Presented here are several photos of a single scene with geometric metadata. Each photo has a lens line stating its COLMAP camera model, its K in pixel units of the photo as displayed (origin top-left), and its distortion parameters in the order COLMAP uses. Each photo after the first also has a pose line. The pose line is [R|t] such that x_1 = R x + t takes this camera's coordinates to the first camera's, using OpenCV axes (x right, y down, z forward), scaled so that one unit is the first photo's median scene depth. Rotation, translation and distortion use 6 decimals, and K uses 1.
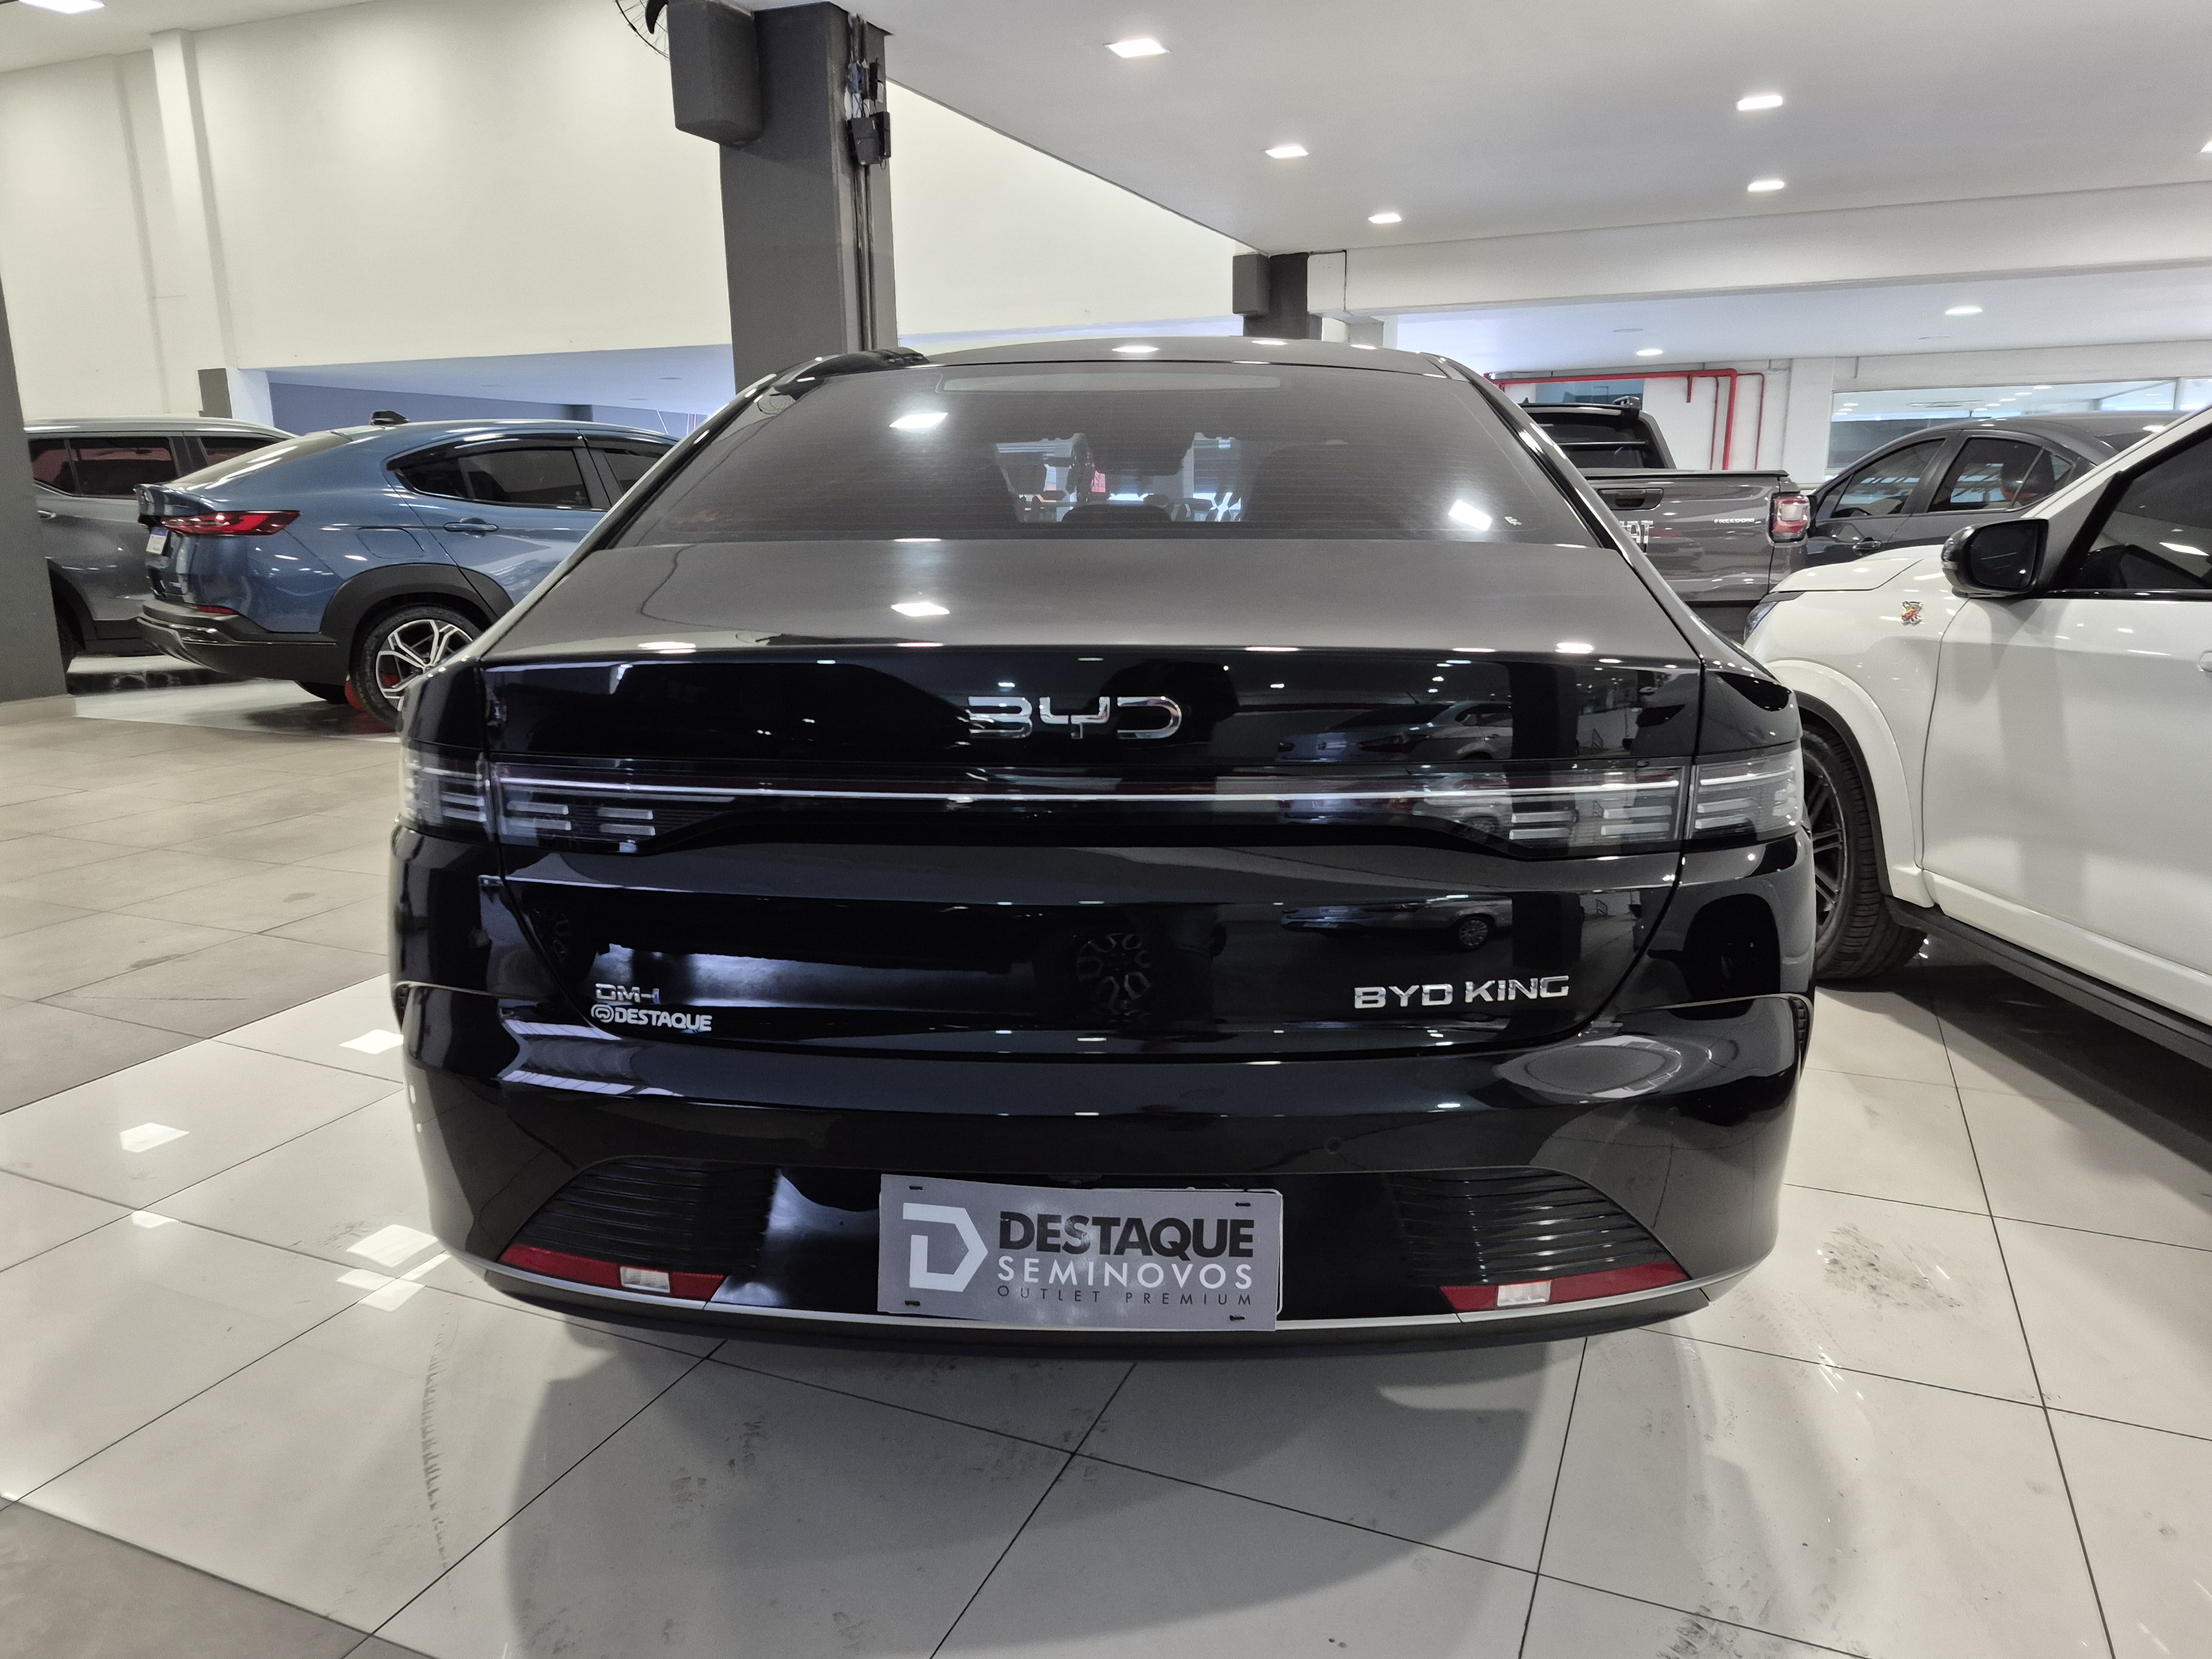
lens RADIAL K [[1529.3, 0, 1106.0], [0, 1529.3, 829.5], [0, 0, 1]] dist [0.077543, -0.138018]
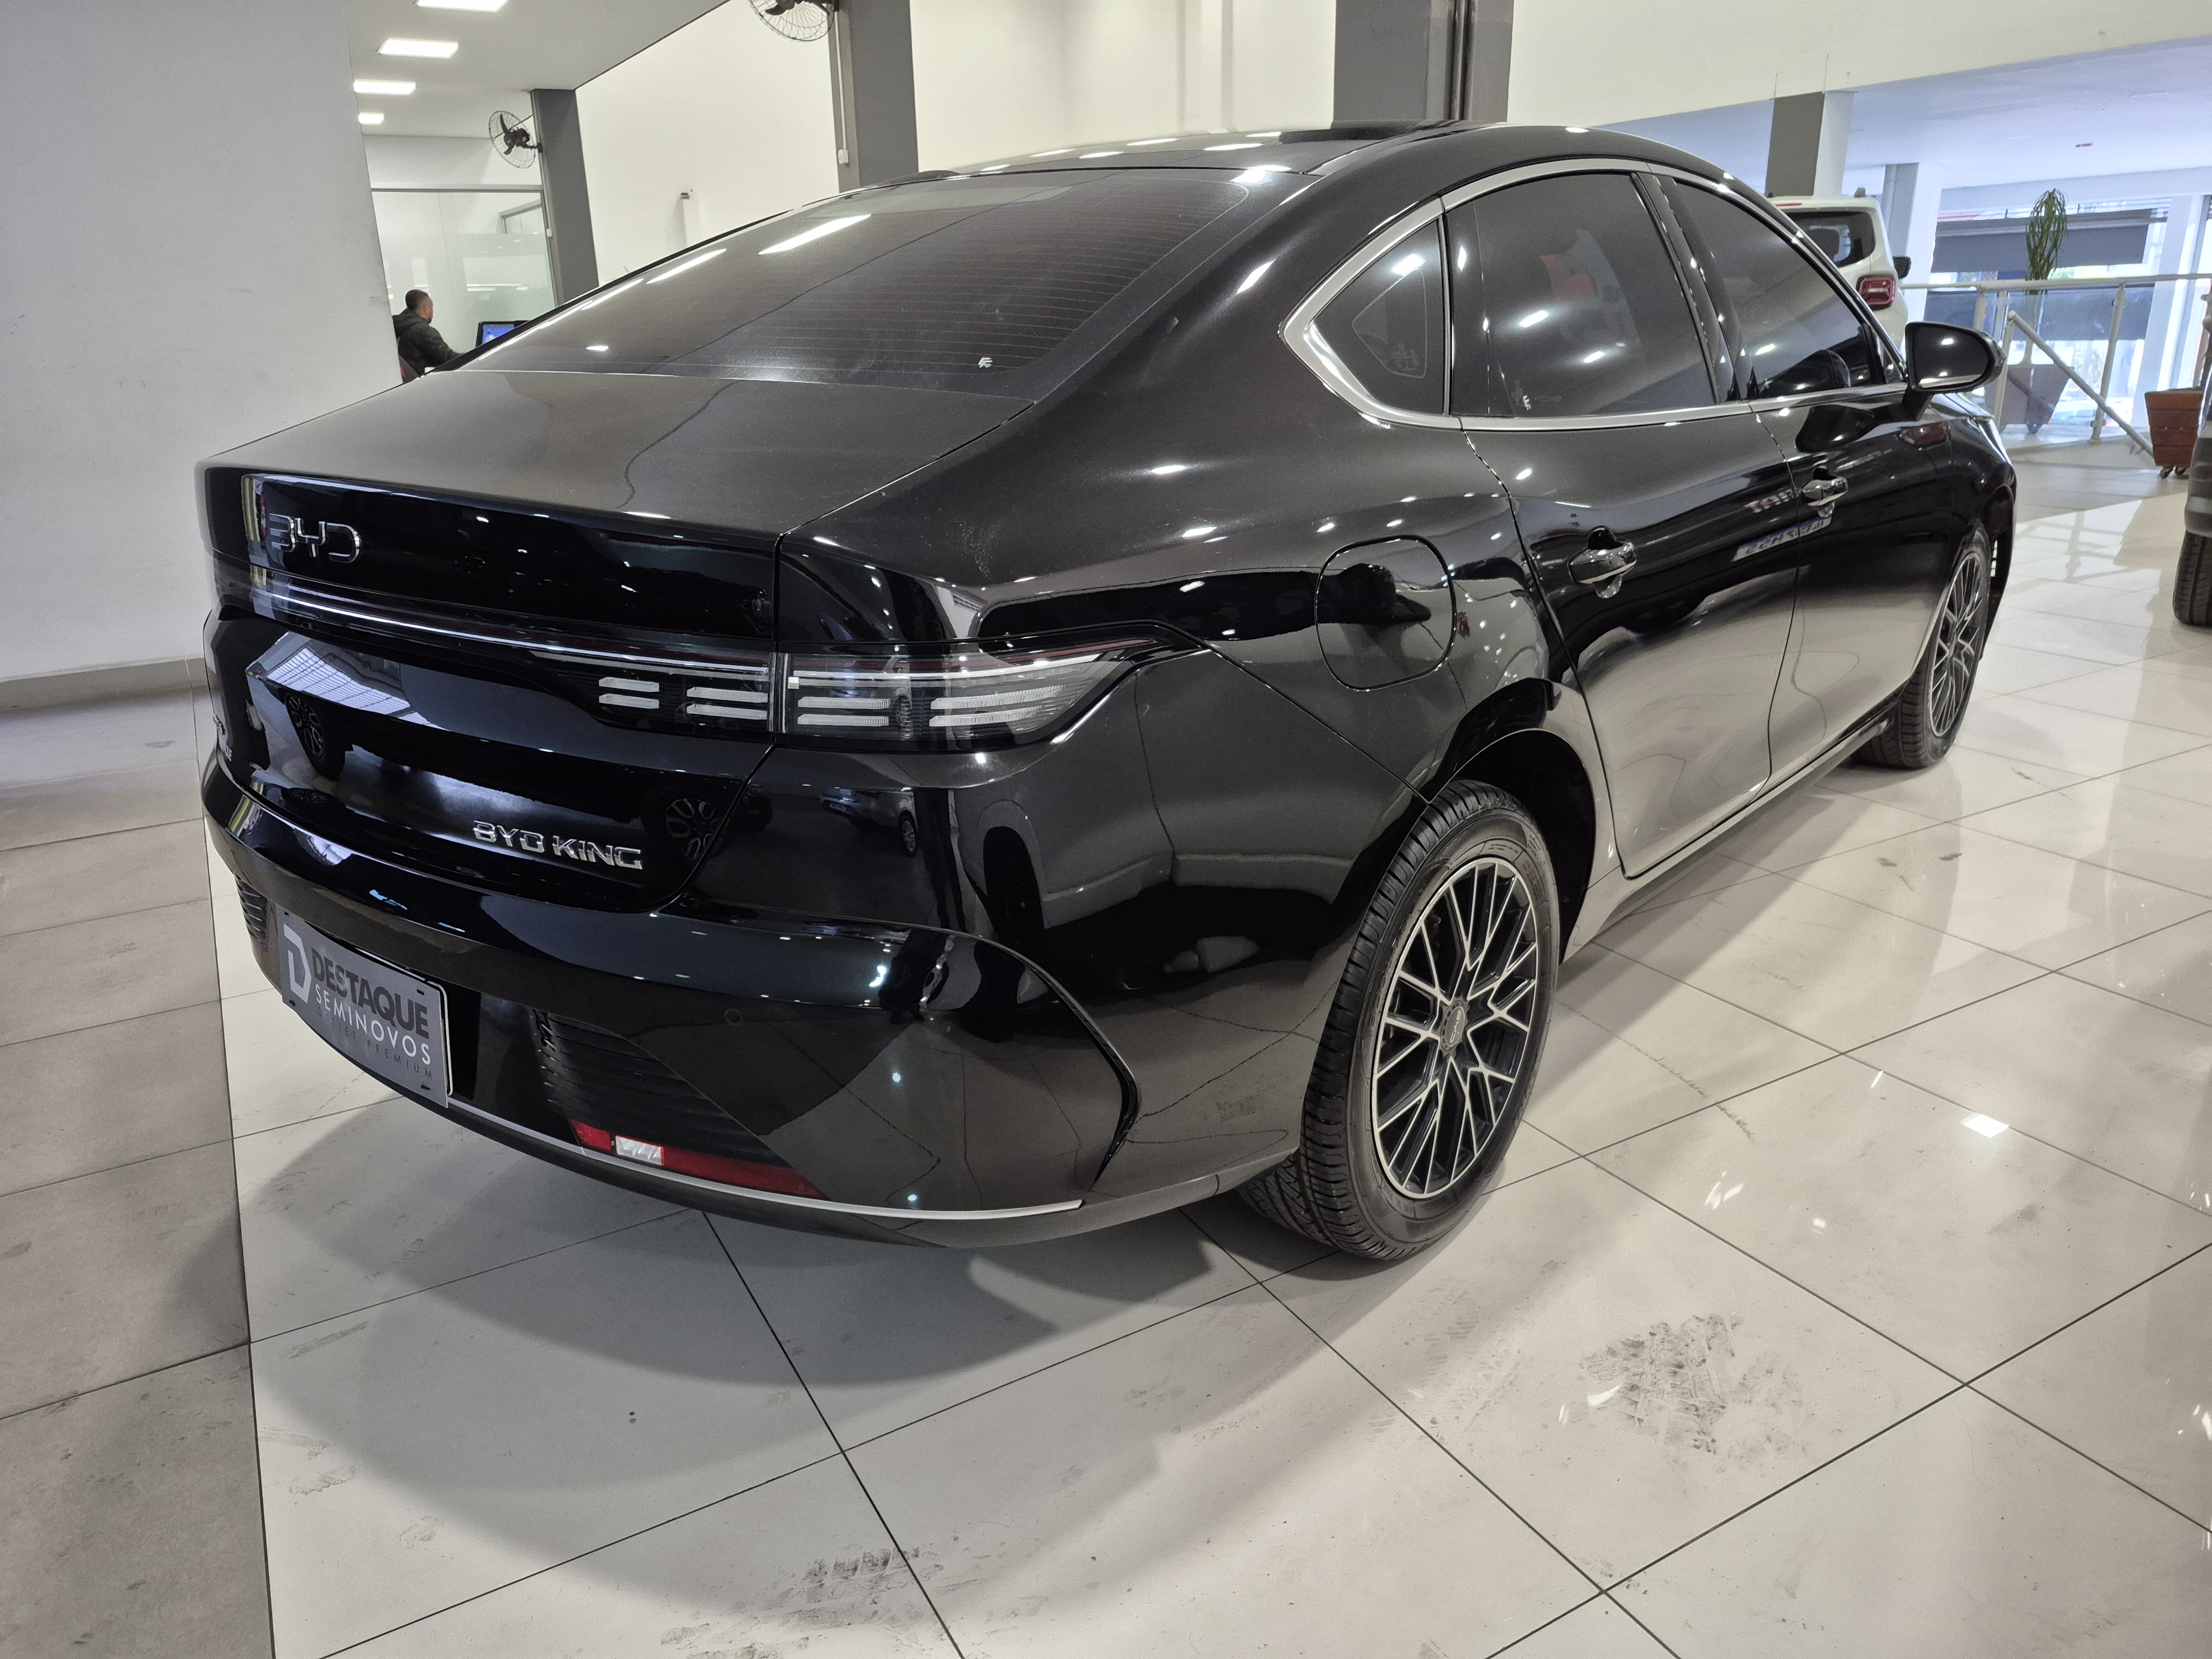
lens RADIAL K [[1529.3, 0, 1106.0], [0, 1529.3, 829.5], [0, 0, 1]] dist [0.077543, -0.138018]
pose [[0.797220, 0.187852, -0.573717, 1.093594], [-0.114372, 0.980140, 0.162000, -0.109232], [0.592756, -0.063532, 0.802873, 0.394596]]
